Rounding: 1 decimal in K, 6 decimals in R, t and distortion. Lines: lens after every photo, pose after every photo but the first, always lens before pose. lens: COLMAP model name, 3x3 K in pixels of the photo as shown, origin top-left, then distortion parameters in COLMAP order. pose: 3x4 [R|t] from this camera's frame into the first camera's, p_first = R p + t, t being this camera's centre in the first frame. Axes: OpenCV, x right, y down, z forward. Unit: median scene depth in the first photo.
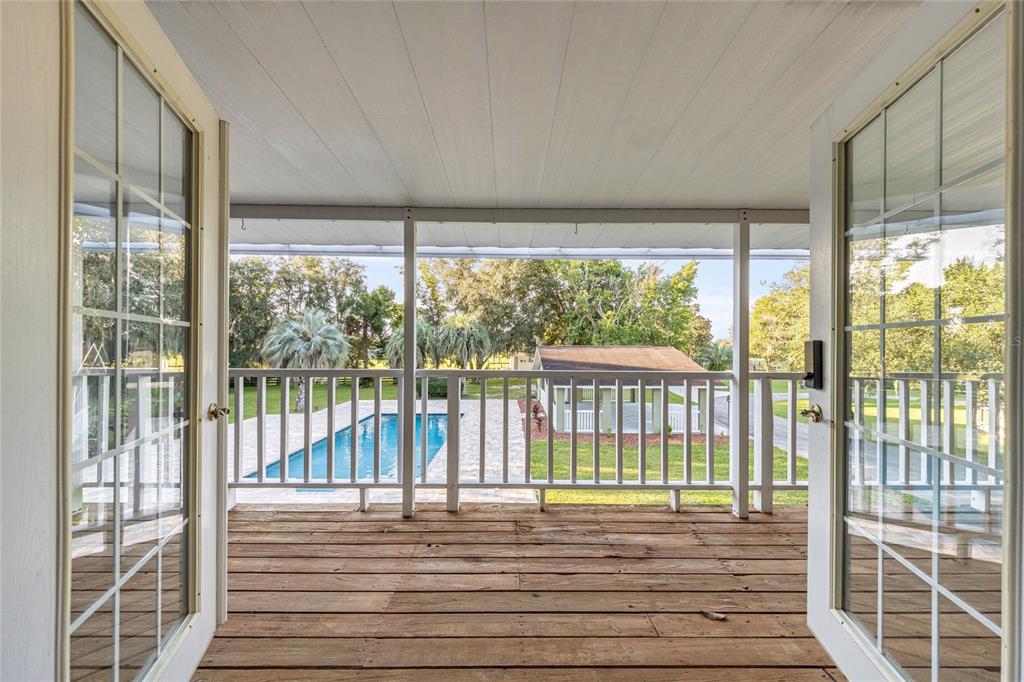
lens RADIAL K [[337.2, 0, 517.0], [0, 337.2, 354.4], [0, 0, 1]] dist [0.001085, 0.000025]
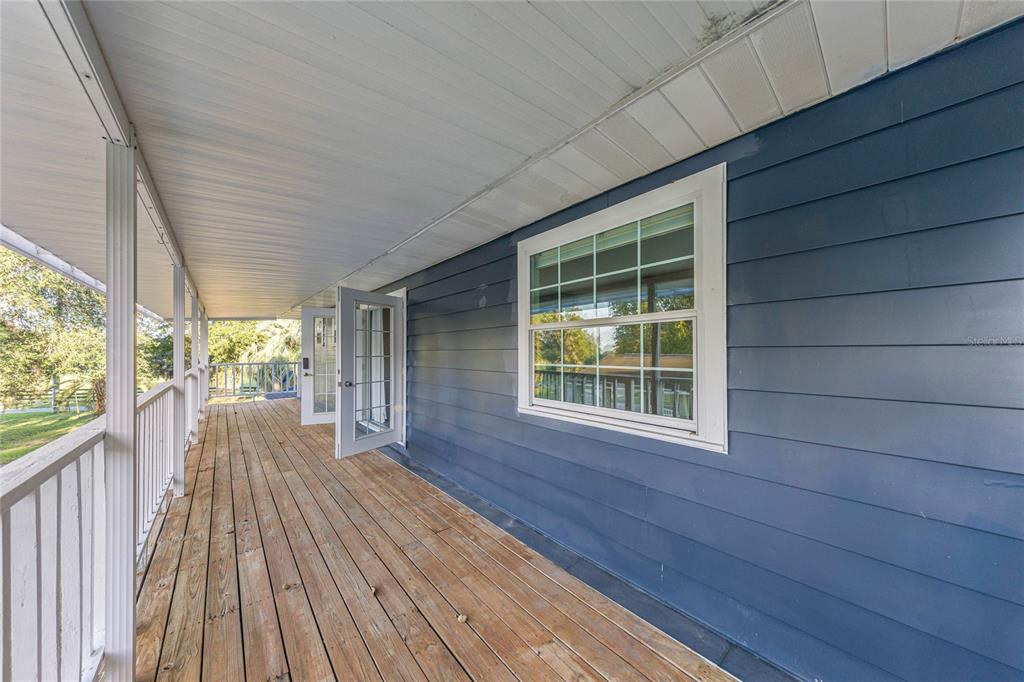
lens RADIAL K [[337.2, 0, 517.0], [0, 337.2, 354.4], [0, 0, 1]] dist [0.001085, 0.000025]
pose [[-0.650068, -0.001978, 0.759873, -3.553690], [-0.002360, 0.999997, 0.000585, -0.078546], [-0.759872, -0.001413, -0.650071, 1.489216]]
